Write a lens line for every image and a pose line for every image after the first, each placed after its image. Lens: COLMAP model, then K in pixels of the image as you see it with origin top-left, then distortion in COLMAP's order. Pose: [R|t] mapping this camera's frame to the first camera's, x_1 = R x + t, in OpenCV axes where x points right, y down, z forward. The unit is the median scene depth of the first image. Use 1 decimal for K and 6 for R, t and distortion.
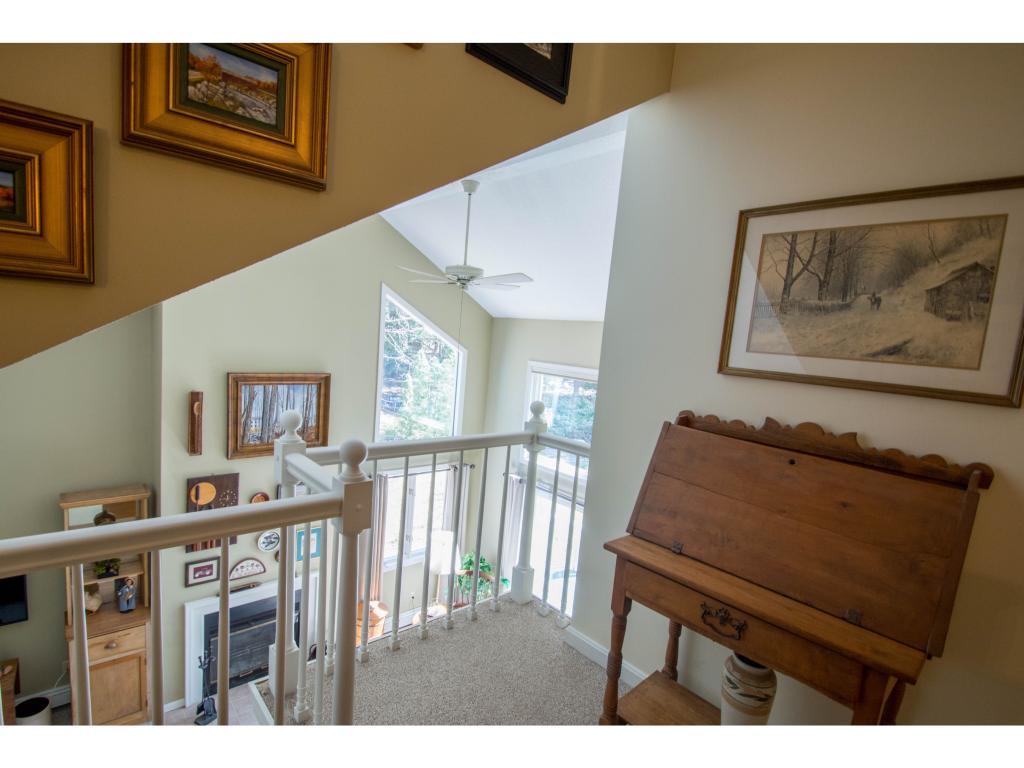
lens RADIAL K [[521.9, 0, 512.0], [0, 521.9, 384.0], [0, 0, 1]] dist [-0.004437, -0.000473]
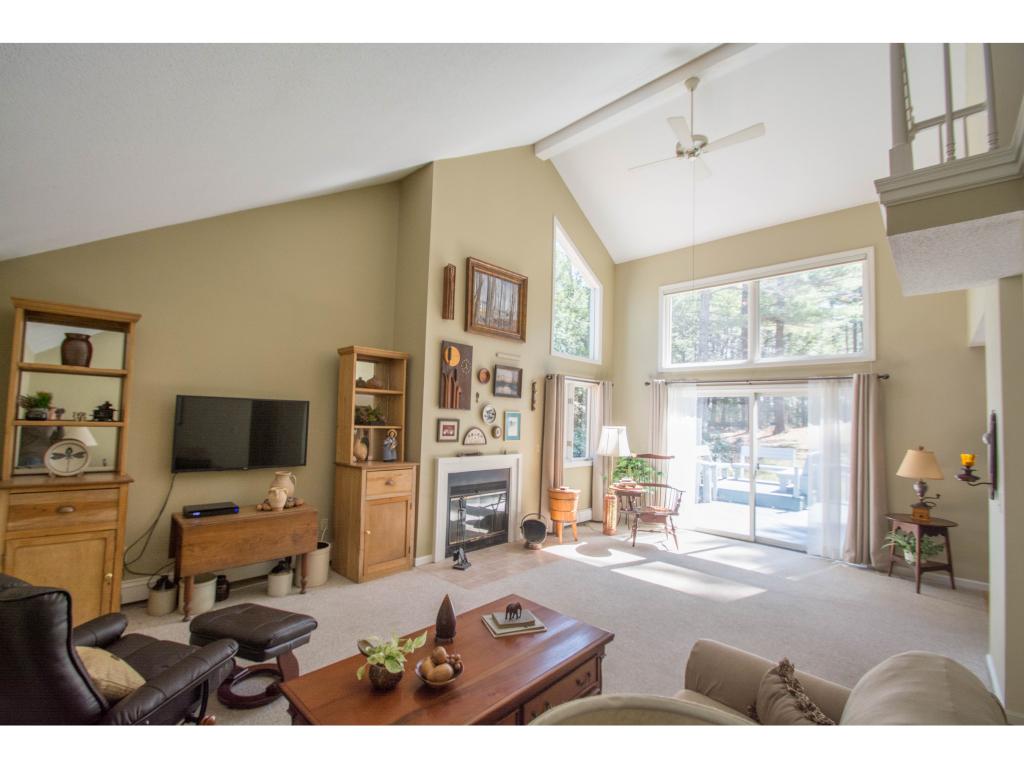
lens RADIAL K [[454.8, 0, 495.3], [0, 454.8, 390.2], [0, 0, 1]] dist [-0.001211, -0.000238]
pose [[0.995608, -0.043278, 0.083015, -0.568142], [0.056574, 0.984641, -0.165171, 0.438483], [-0.074591, 0.169142, 0.982765, 0.034702]]
